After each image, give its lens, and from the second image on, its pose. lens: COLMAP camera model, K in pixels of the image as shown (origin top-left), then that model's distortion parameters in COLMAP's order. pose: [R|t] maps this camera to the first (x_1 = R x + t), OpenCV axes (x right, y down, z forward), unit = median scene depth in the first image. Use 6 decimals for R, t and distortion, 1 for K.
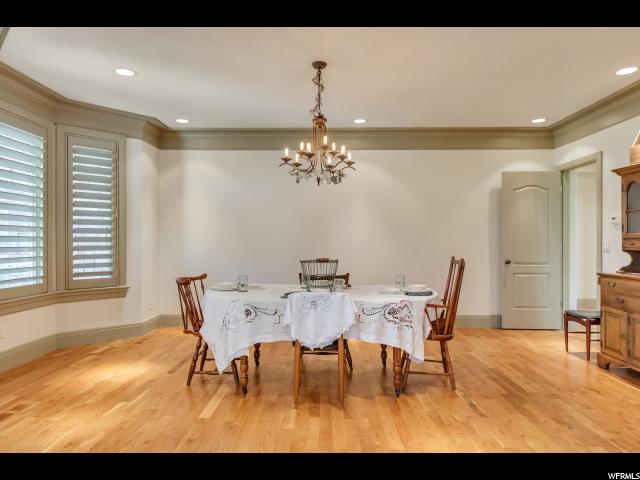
lens RADIAL K [[403.7, 0, 320.0], [0, 403.7, 240.0], [0, 0, 1]] dist [0.005205, 0.001419]
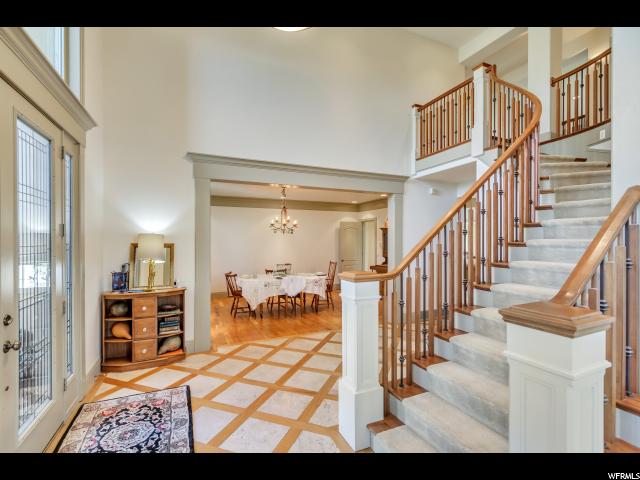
lens RADIAL K [[293.8, 0, 320.0], [0, 293.8, 240.0], [0, 0, 1]] dist [-0.000070, -0.000004]
pose [[0.907115, 0.000694, 0.420882, -0.544260], [-0.000237, 0.999999, -0.001136, -0.092850], [-0.420882, 0.000931, 0.907115, -0.716935]]
